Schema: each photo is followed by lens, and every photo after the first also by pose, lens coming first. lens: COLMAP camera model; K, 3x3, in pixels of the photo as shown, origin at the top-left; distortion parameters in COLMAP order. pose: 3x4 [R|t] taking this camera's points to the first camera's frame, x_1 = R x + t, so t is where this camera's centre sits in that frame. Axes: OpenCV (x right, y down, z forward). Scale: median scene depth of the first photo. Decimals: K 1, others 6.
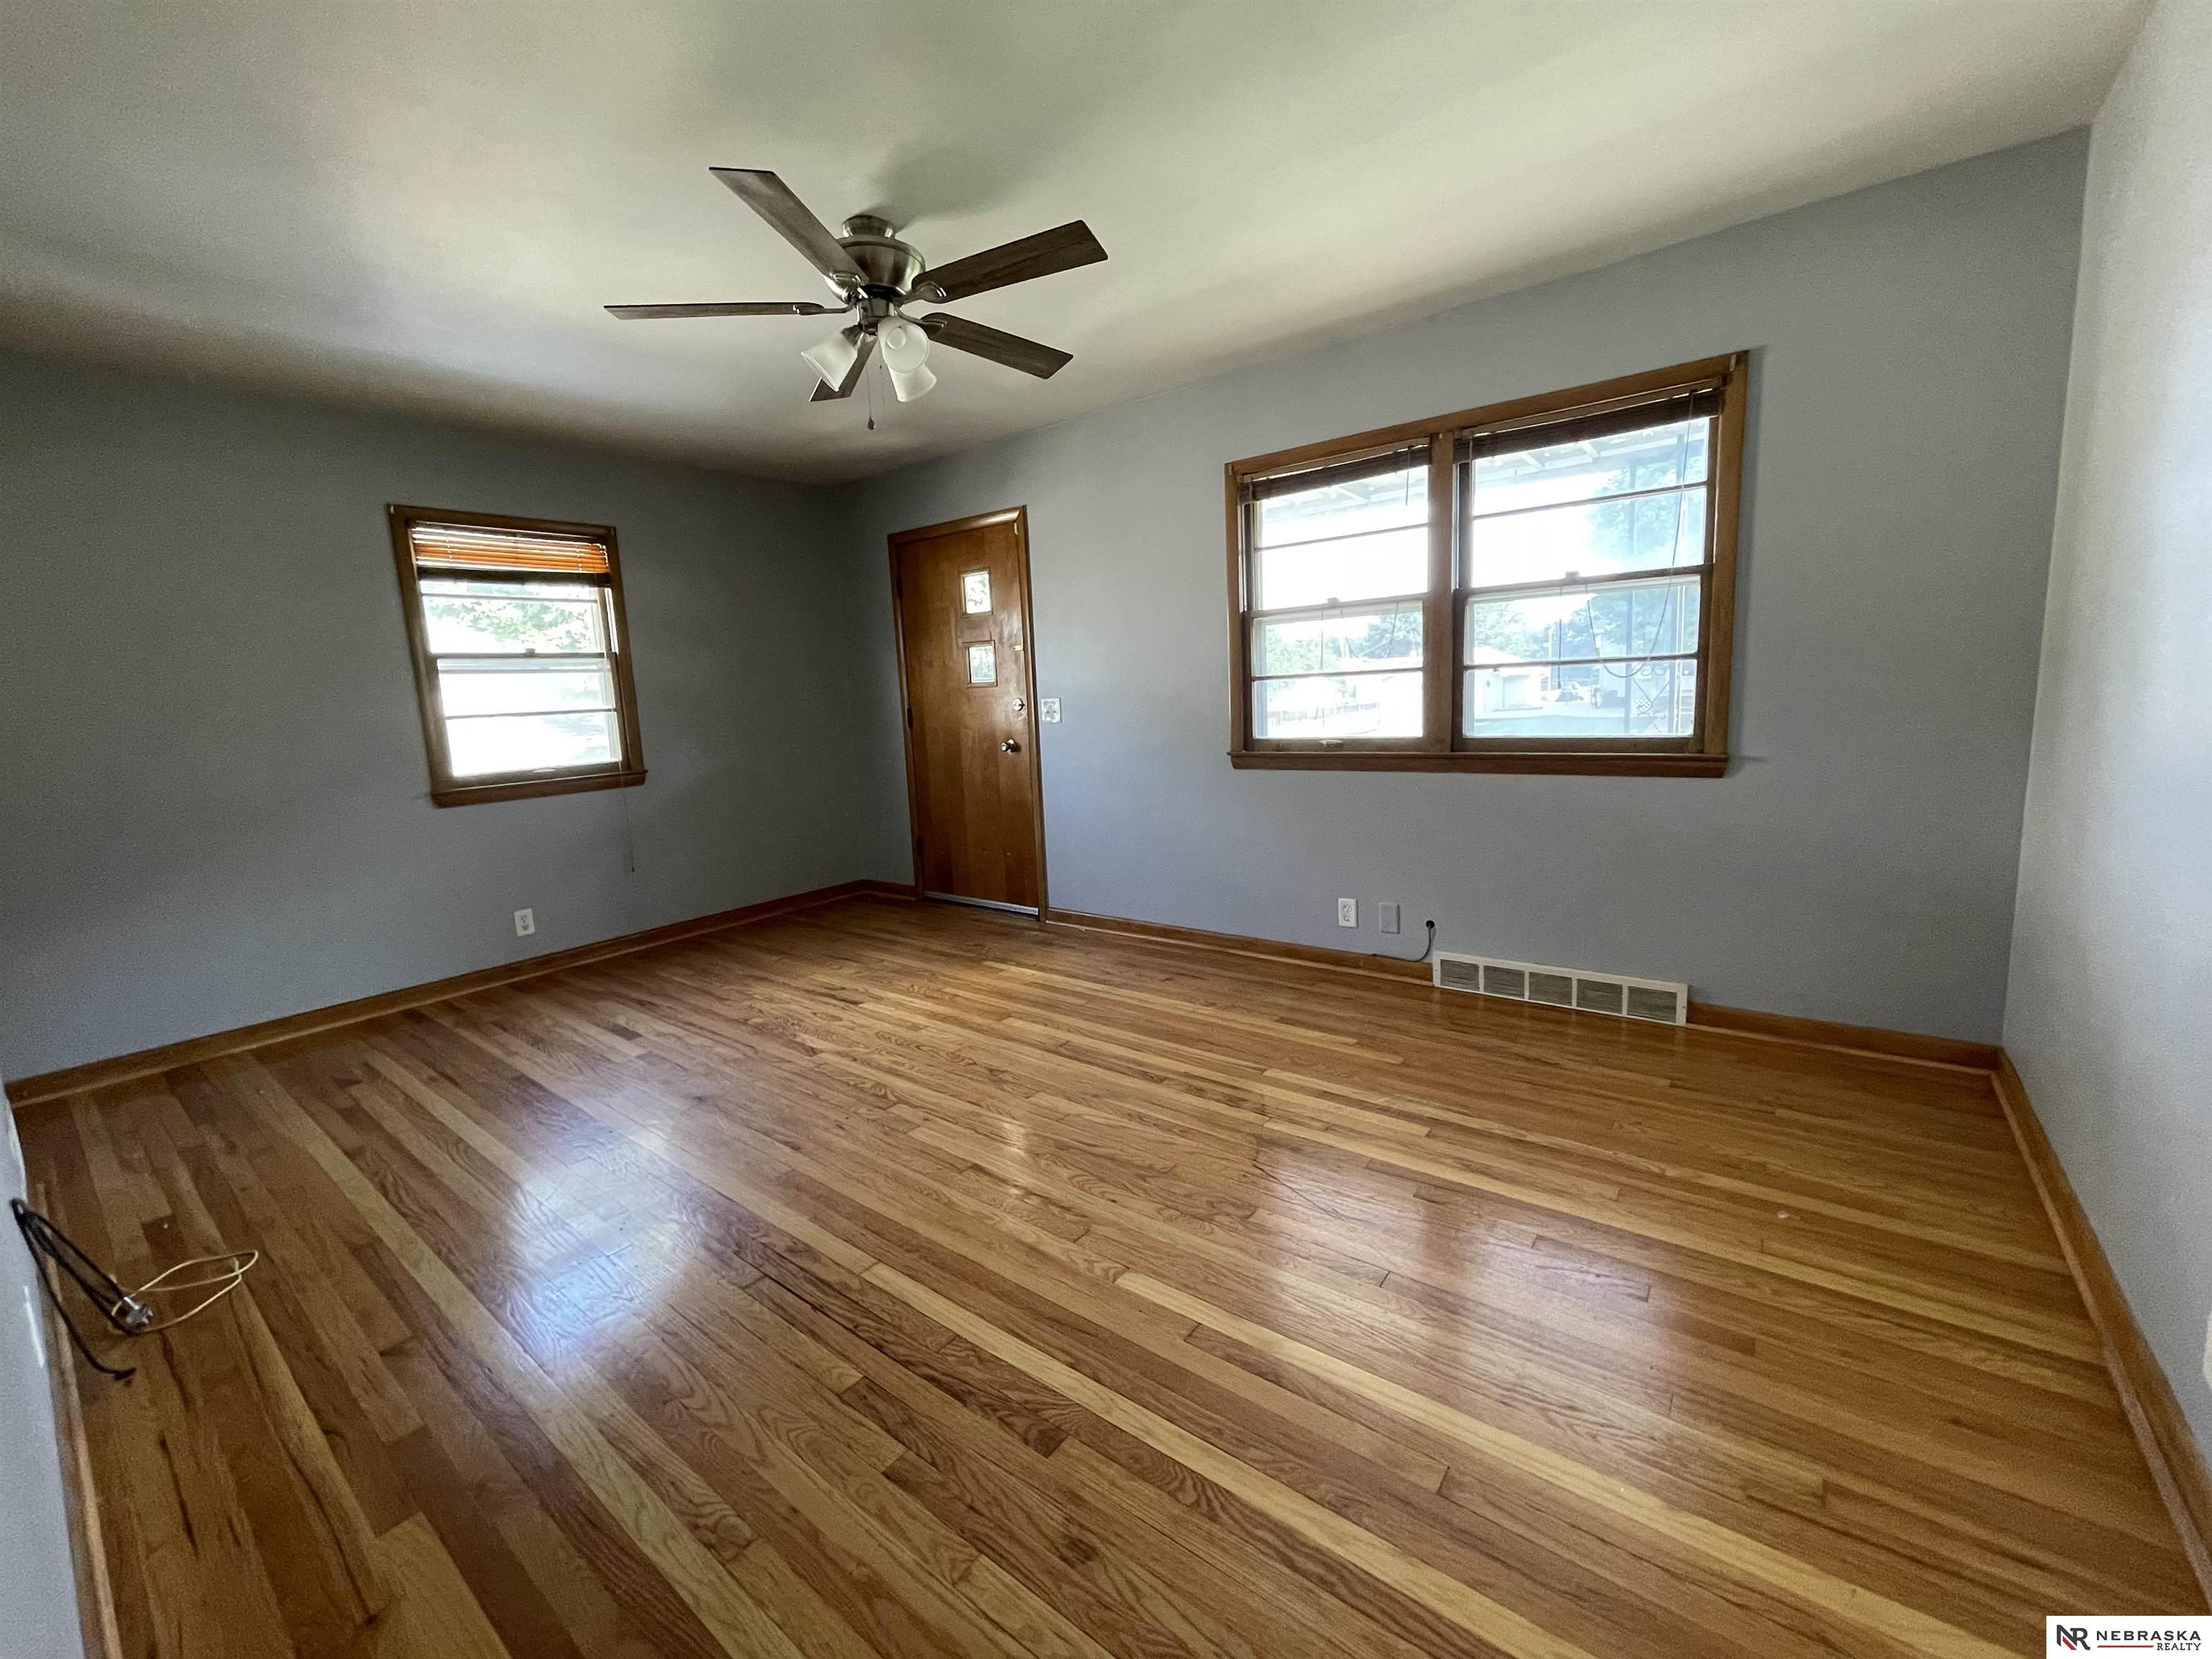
lens RADIAL K [[896.1, 0, 1093.7], [0, 896.1, 824.2], [0, 0, 1]] dist [0.002431, 0.000703]
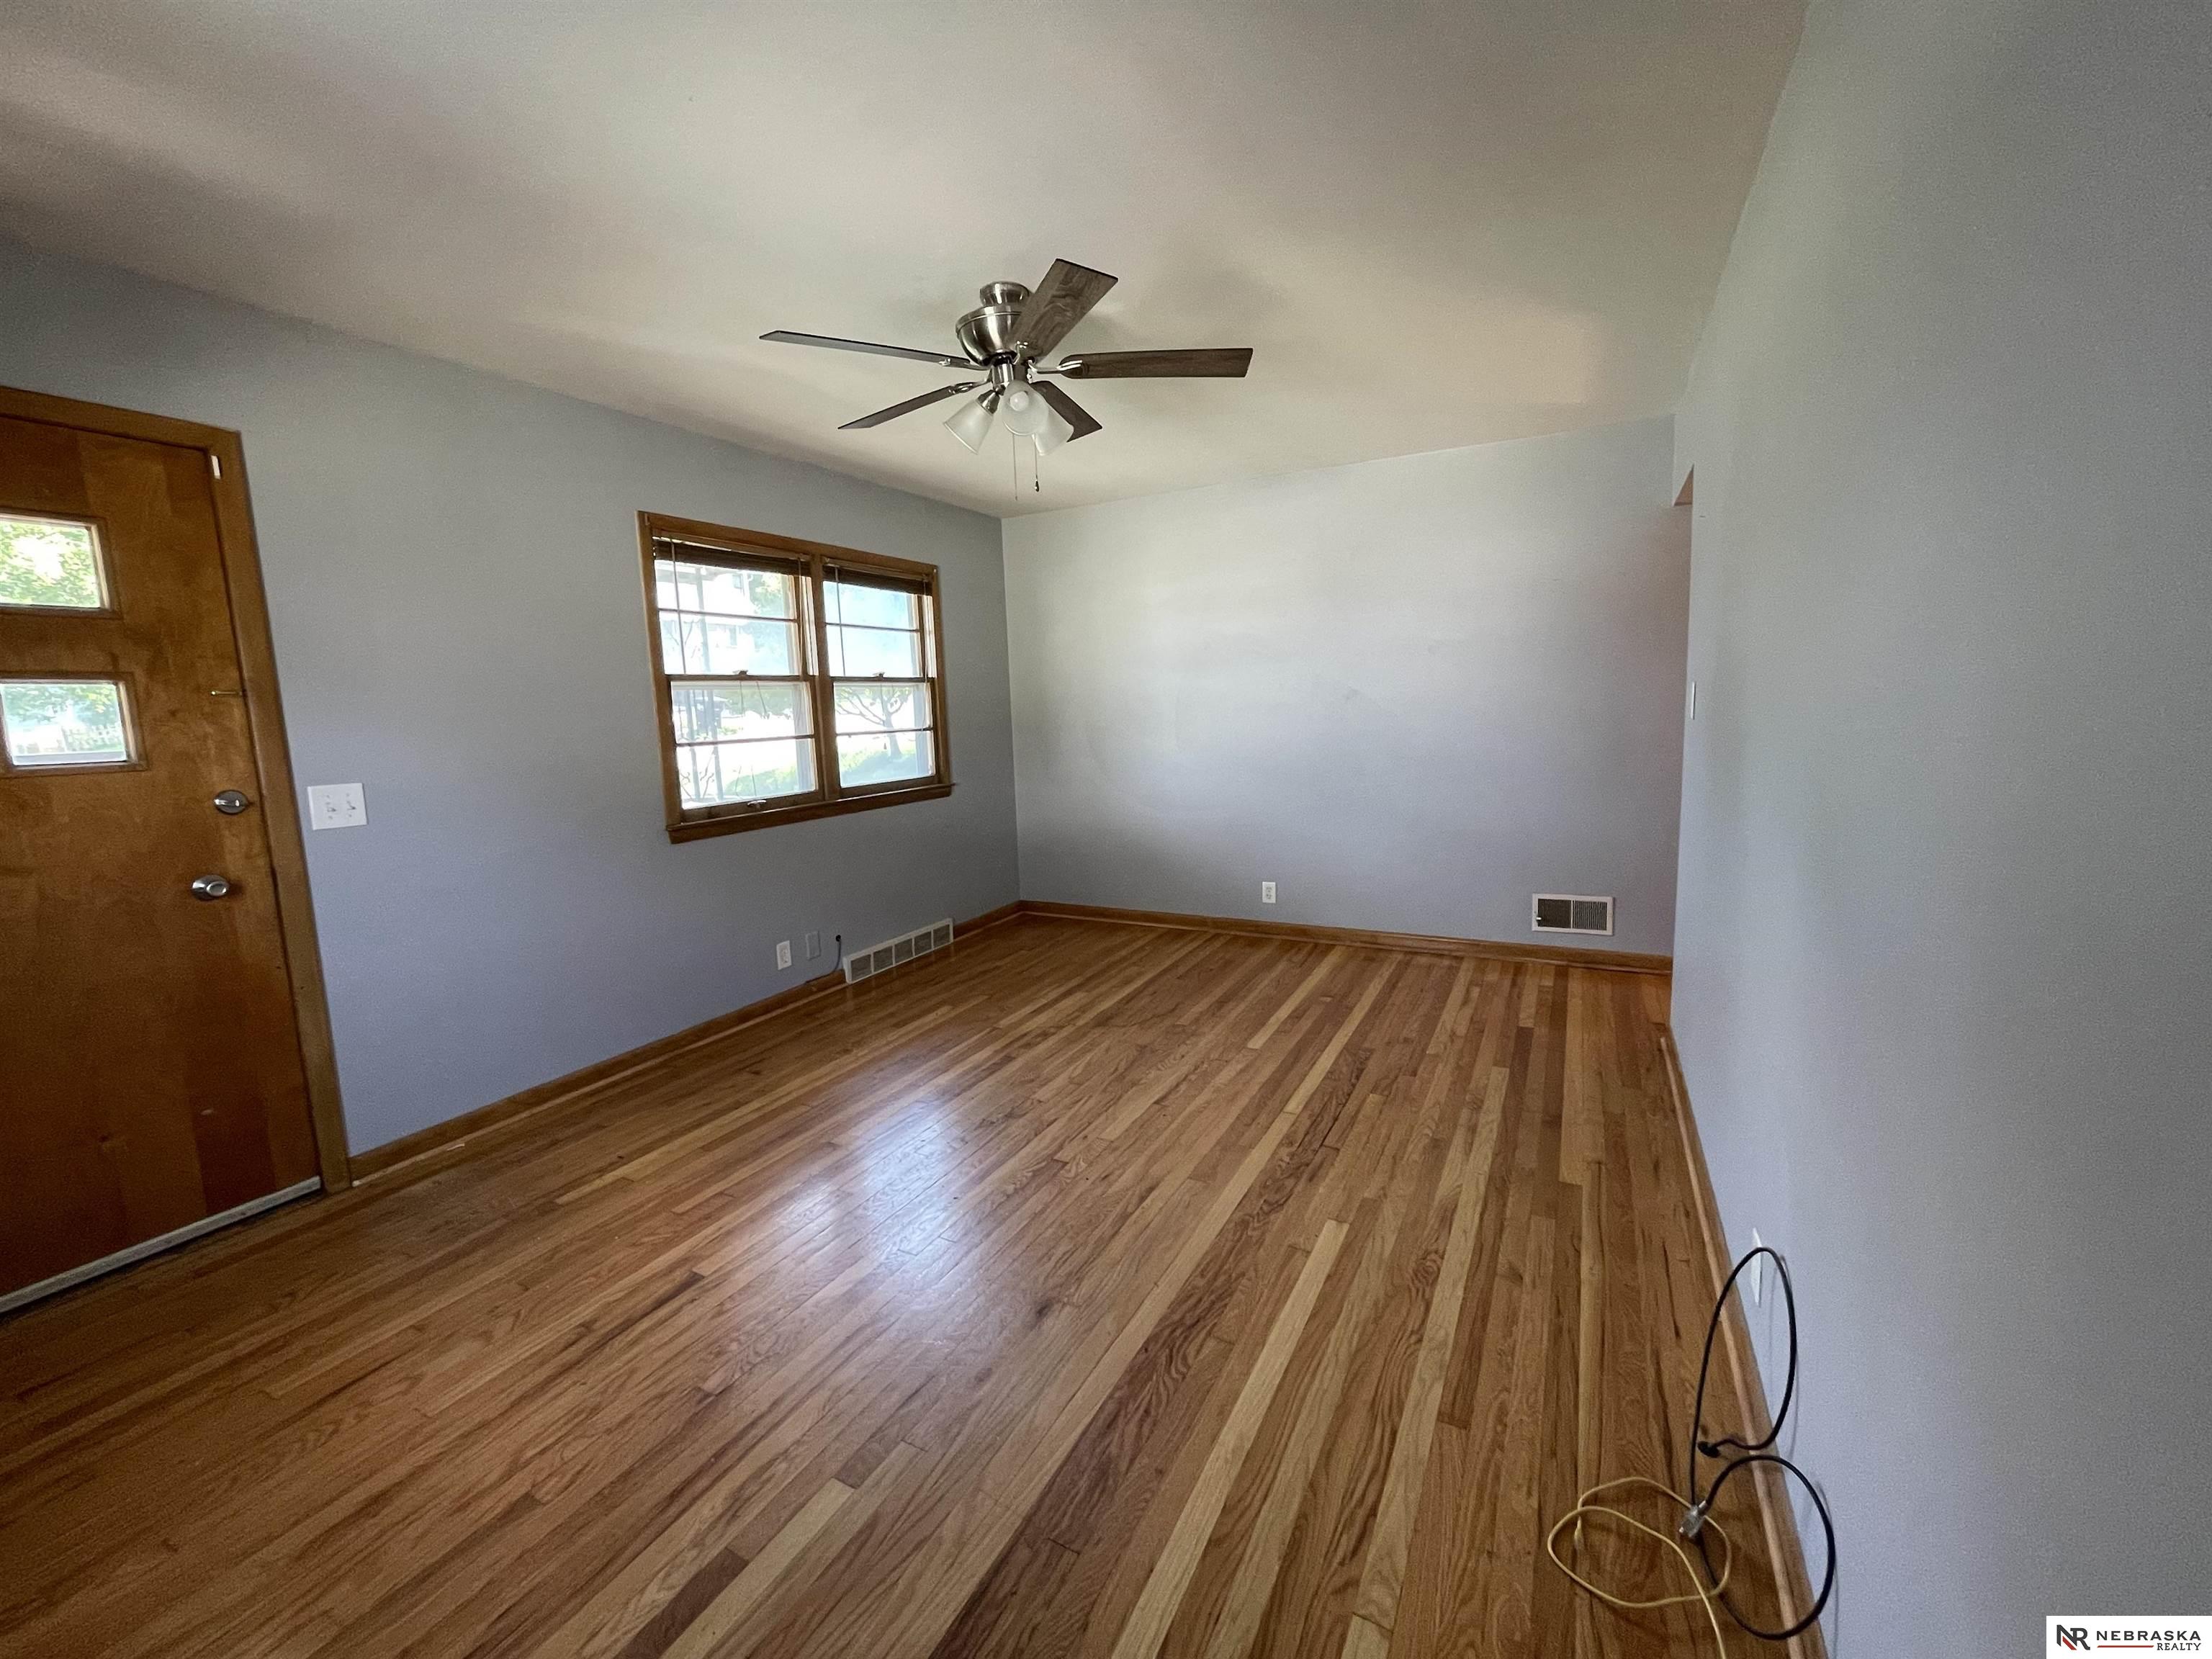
lens RADIAL K [[896.1, 0, 1119.1], [0, 896.1, 820.3], [0, 0, 1]] dist [0.002431, 0.000703]
pose [[-0.185754, -0.073203, 0.979866, -0.962719], [0.194586, 0.974731, 0.109707, -0.115741], [-0.963136, 0.211047, -0.166816, 0.844935]]
